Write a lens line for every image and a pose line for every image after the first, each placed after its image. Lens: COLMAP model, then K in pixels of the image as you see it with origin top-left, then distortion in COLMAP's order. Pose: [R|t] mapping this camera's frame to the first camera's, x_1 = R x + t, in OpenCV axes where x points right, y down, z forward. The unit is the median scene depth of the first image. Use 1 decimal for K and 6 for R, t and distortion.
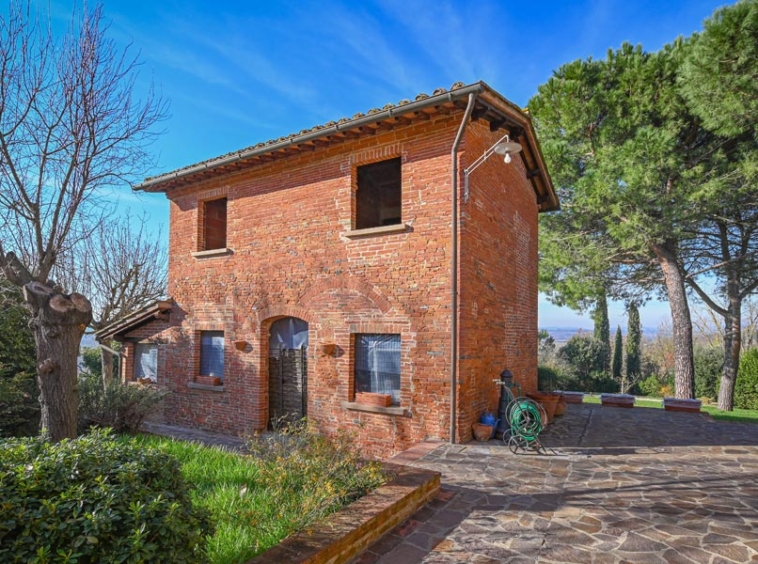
lens RADIAL K [[446.7, 0, 362.7], [0, 446.7, 334.2], [0, 0, 1]] dist [-0.036541, -0.001879]
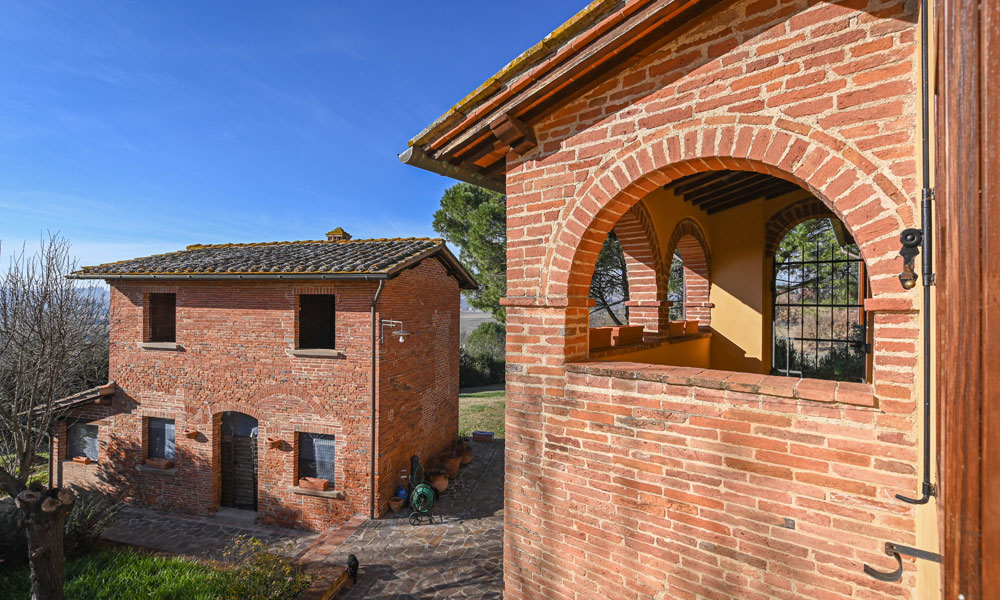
lens RADIAL K [[469.0, 0, 496.9], [0, 469.0, 301.1], [0, 0, 1]] dist [-0.019453, 0.000653]
pose [[0.944535, -0.002927, 0.328398, 0.080012], [-0.002035, 0.999889, 0.014764, -0.390173], [-0.328405, -0.014613, 0.944424, -0.420320]]
